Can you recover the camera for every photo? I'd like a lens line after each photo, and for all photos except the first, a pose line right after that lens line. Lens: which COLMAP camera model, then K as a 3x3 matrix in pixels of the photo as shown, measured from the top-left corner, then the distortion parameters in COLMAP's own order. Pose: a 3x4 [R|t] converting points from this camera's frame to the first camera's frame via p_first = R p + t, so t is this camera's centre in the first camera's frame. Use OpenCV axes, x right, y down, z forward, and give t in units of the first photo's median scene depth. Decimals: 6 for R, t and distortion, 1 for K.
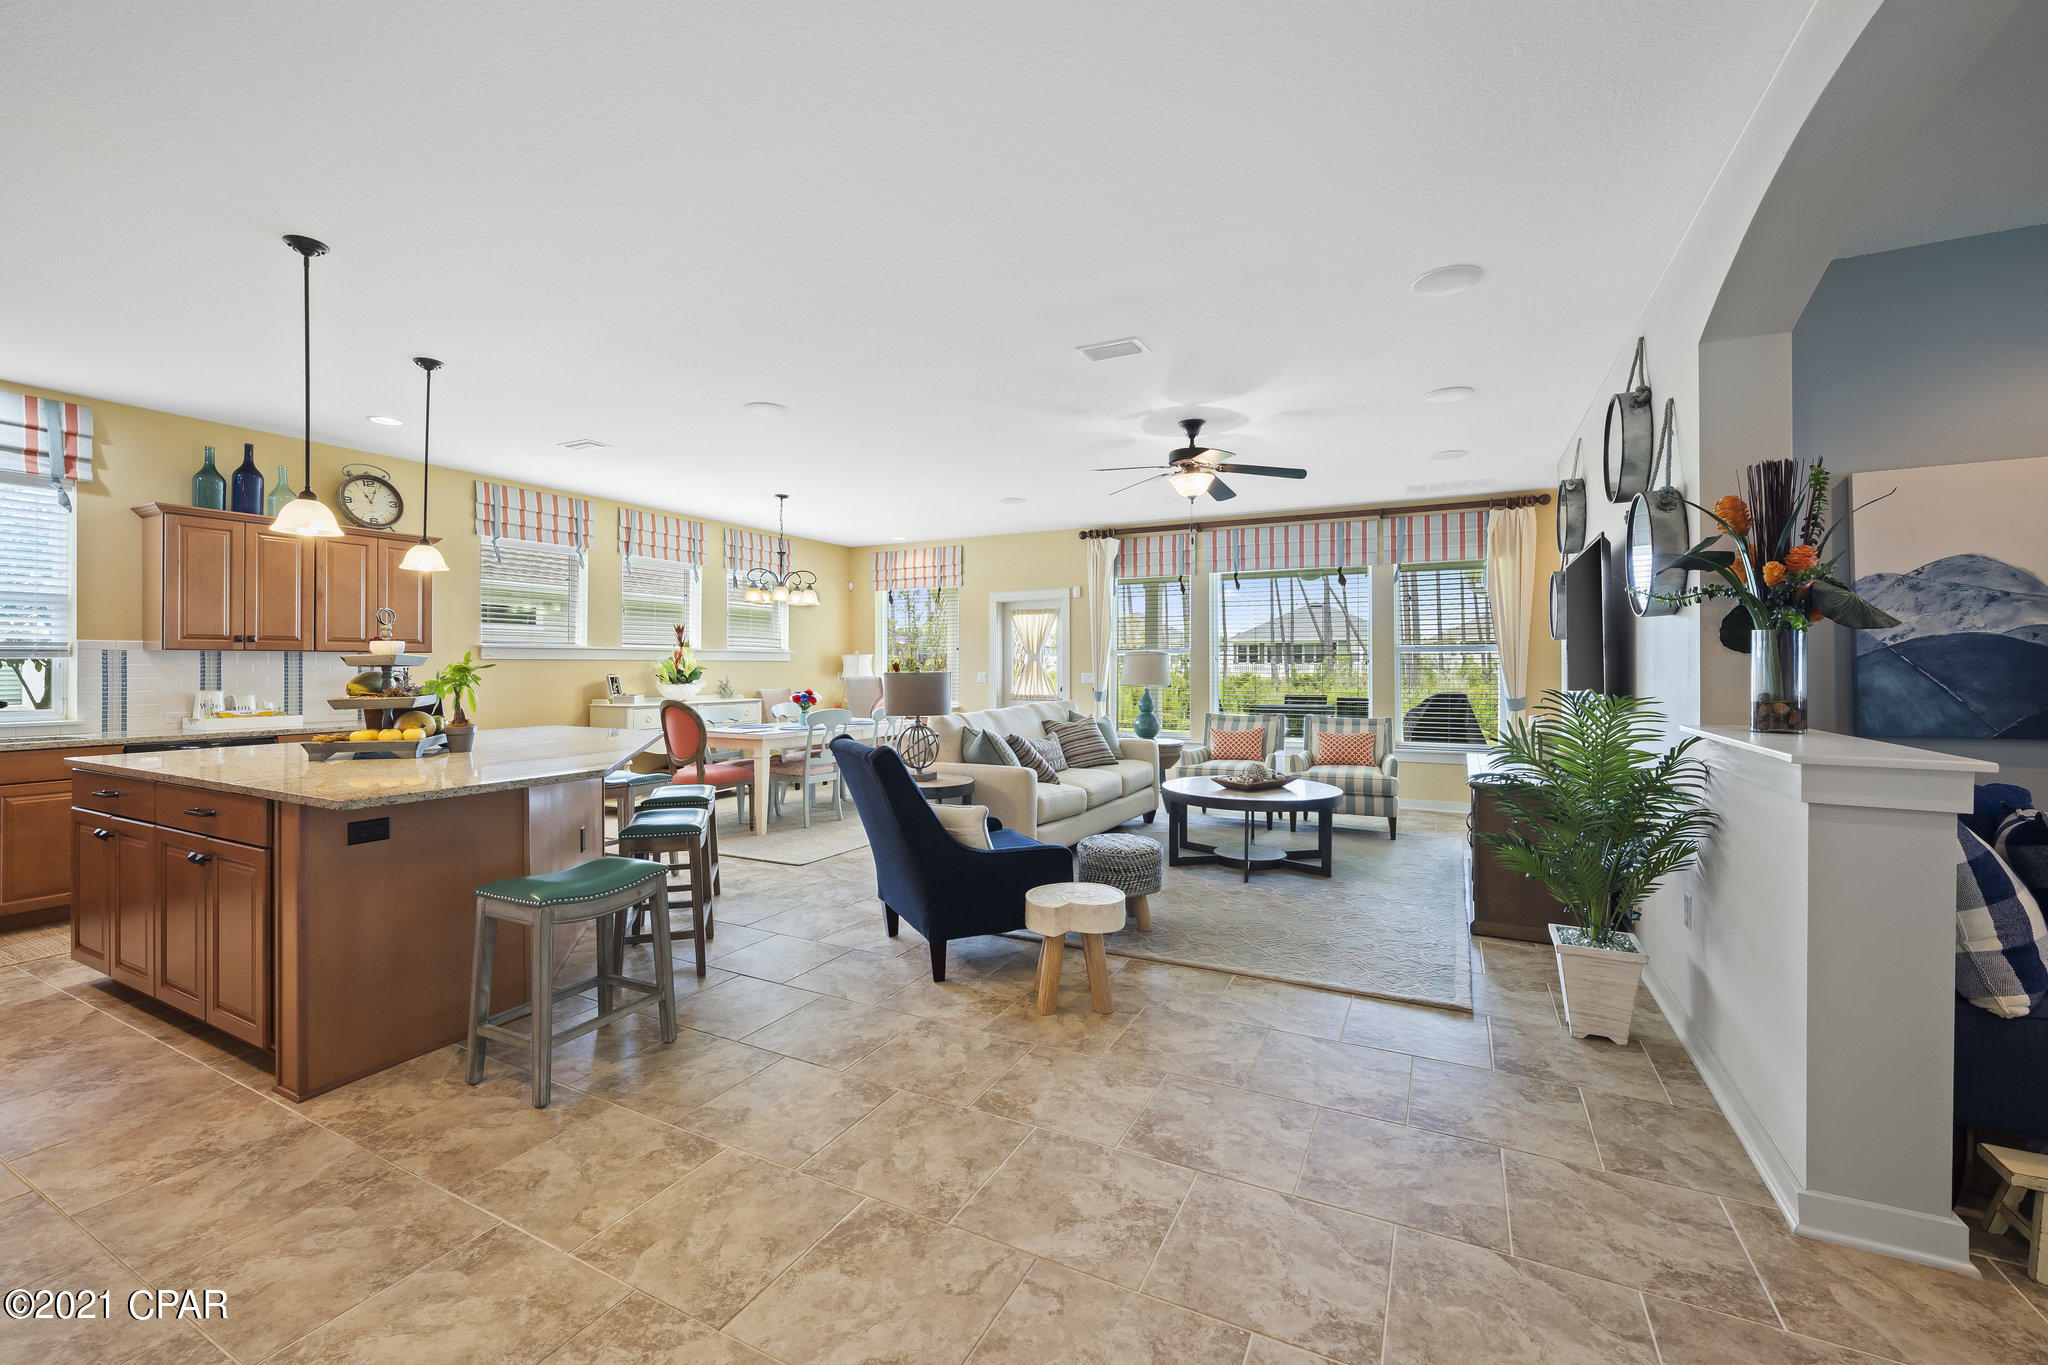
lens RADIAL K [[830.5, 0, 1029.5], [0, 830.5, 665.6], [0, 0, 1]] dist [-0.017958, 0.005999]
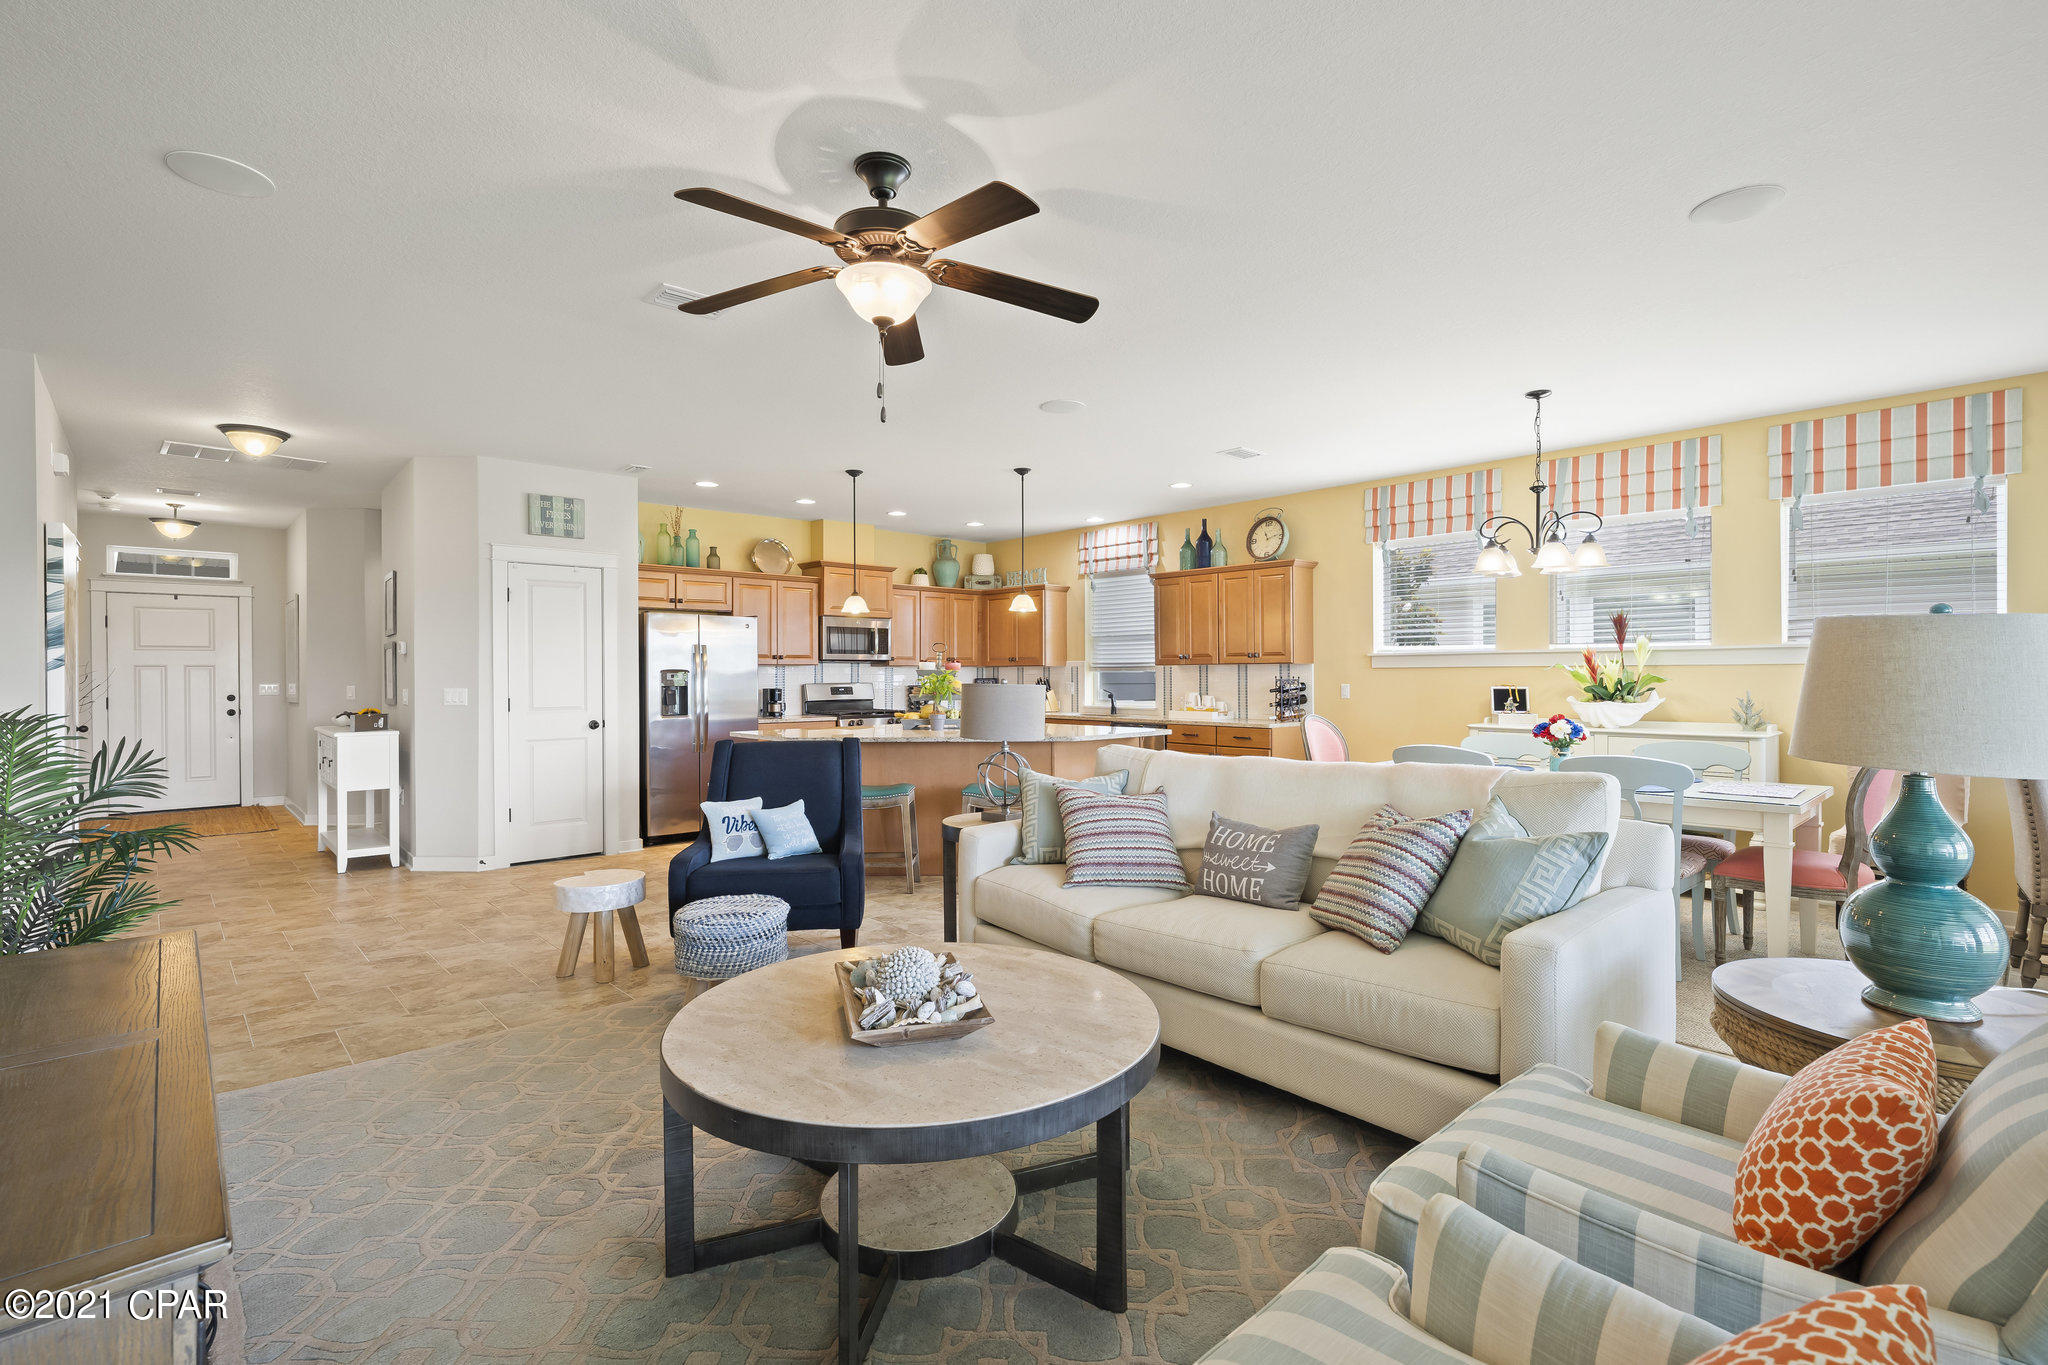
lens RADIAL K [[937.8, 0, 1026.8], [0, 937.8, 678.1], [0, 0, 1]] dist [-0.001743, -0.000149]
pose [[-0.343426, 0.003448, -0.939173, 0.557582], [0.003917, 0.999990, 0.002239, 0.000201], [0.939172, -0.002910, -0.343436, 1.044479]]
